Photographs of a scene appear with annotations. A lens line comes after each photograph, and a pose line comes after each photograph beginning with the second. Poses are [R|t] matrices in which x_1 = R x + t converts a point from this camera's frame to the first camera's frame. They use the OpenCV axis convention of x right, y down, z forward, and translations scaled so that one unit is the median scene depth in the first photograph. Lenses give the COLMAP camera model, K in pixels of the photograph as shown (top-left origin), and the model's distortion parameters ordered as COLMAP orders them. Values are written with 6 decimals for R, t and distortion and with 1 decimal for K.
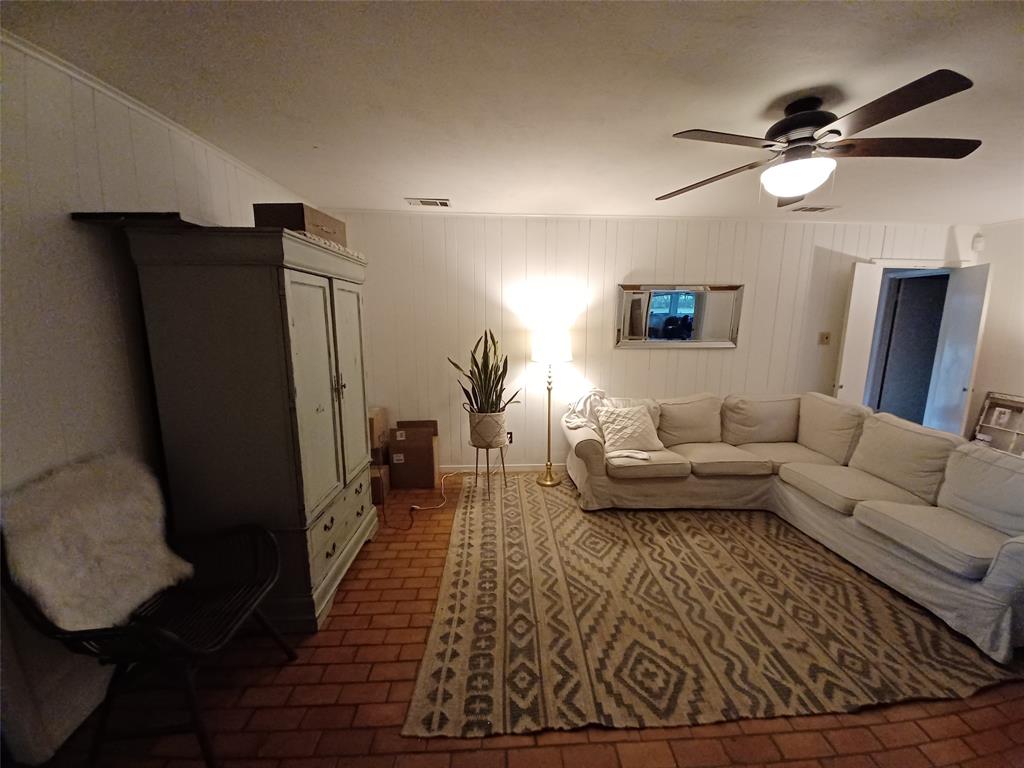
lens RADIAL K [[403.4, 0, 521.9], [0, 403.4, 386.2], [0, 0, 1]] dist [0.010225, -0.008902]
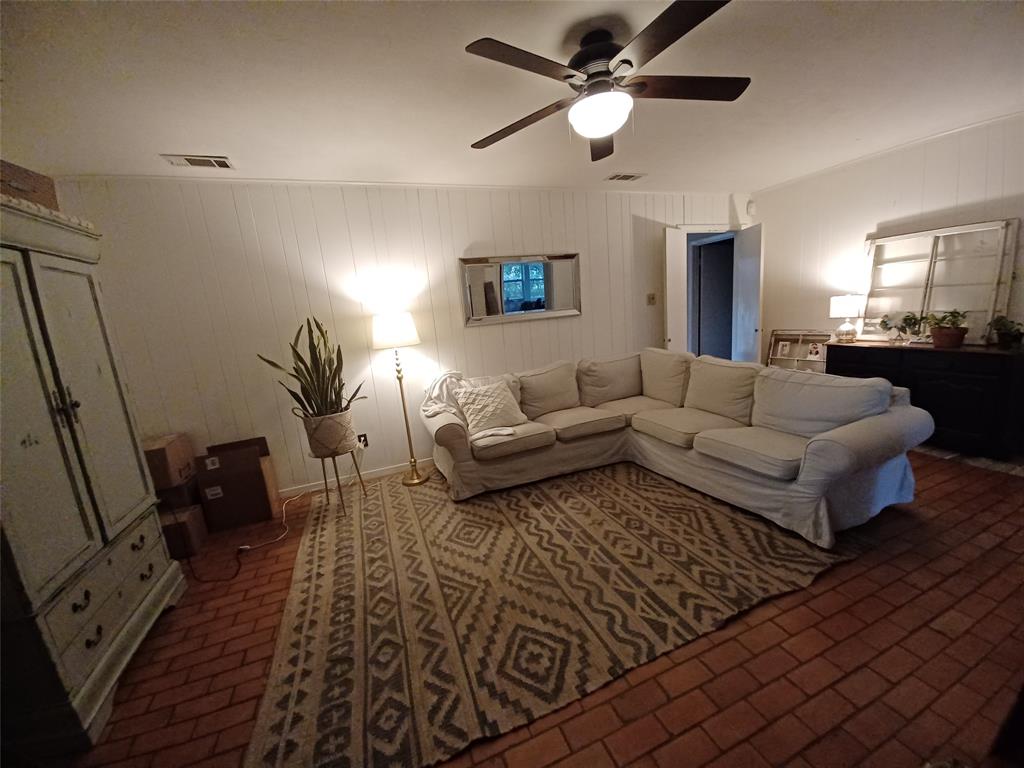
lens RADIAL K [[403.4, 0, 522.9], [0, 403.4, 385.9], [0, 0, 1]] dist [0.010225, -0.008902]
pose [[0.941467, -0.147316, 0.303211, 0.076419], [0.145580, 0.988937, 0.028454, 0.057021], [-0.304048, 0.017353, 0.952498, 0.094897]]
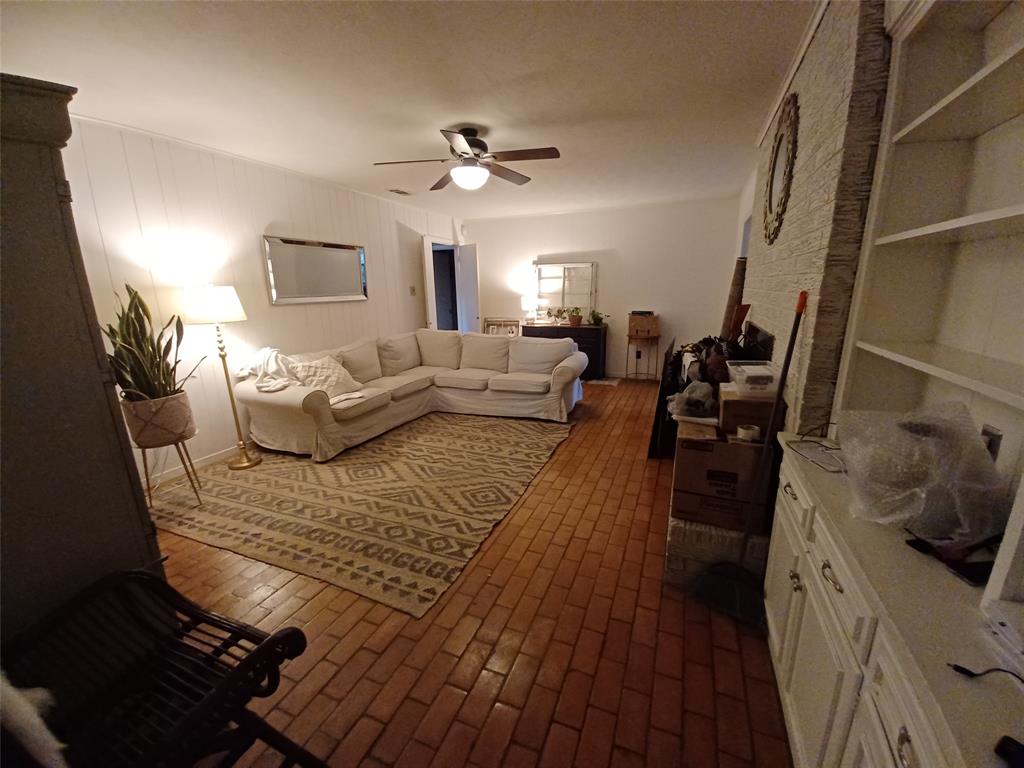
lens RADIAL K [[403.4, 0, 525.3], [0, 403.4, 387.0], [0, 0, 1]] dist [0.010225, -0.008902]
pose [[0.418795, -0.231633, 0.878041, -0.637962], [0.173298, 0.969536, 0.173113, 0.048222], [-0.891391, 0.079664, 0.446179, 0.102941]]
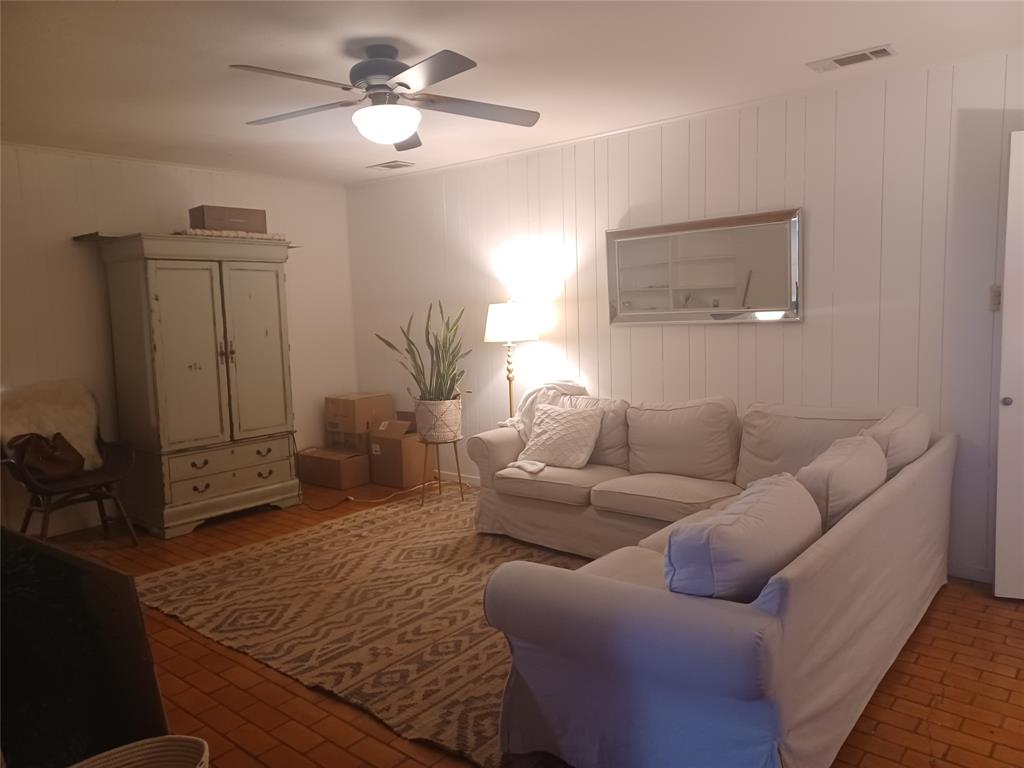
lens RADIAL K [[737.5, 0, 516.1], [0, 737.5, 384.5], [0, 0, 1]] dist [0.055799, -0.036120]
pose [[0.727725, 0.042894, -0.684527, 1.537778], [-0.078558, 0.996687, -0.021061, 0.068668], [0.681355, 0.069102, 0.728684, 0.006444]]
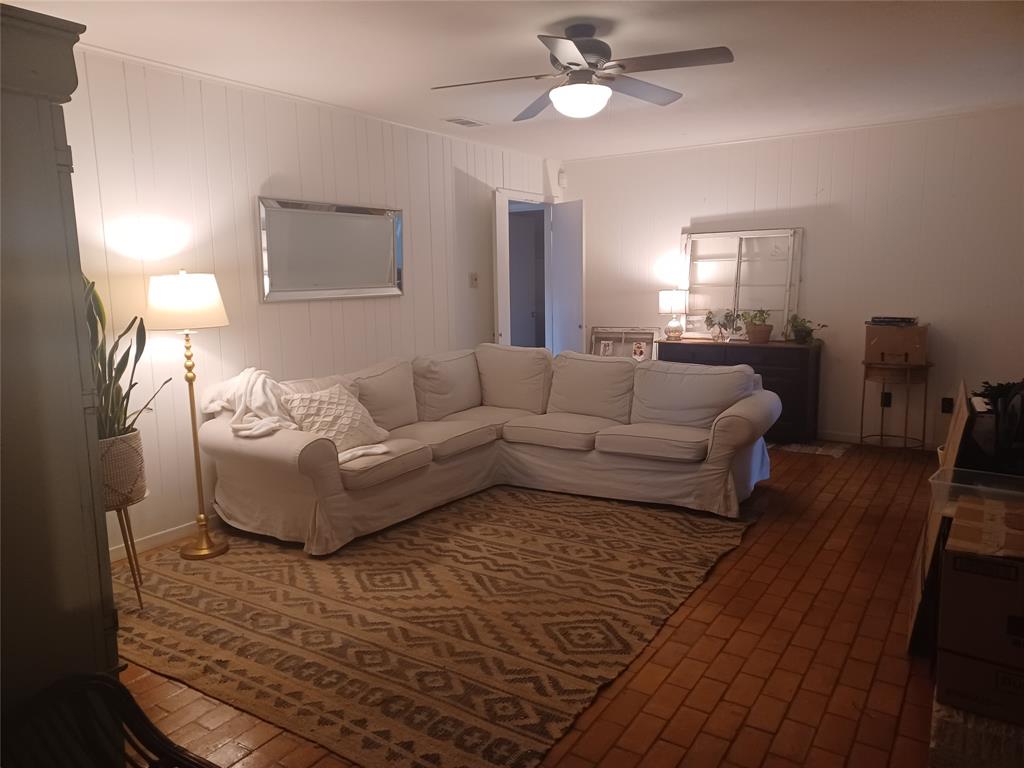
lens RADIAL K [[737.5, 0, 518.9], [0, 737.5, 379.6], [0, 0, 1]] dist [0.055799, -0.036120]
pose [[0.587064, -0.131520, 0.798786, -0.717658], [0.157803, 0.986378, 0.046431, 0.045521], [-0.794012, 0.098792, 0.599821, 0.064832]]
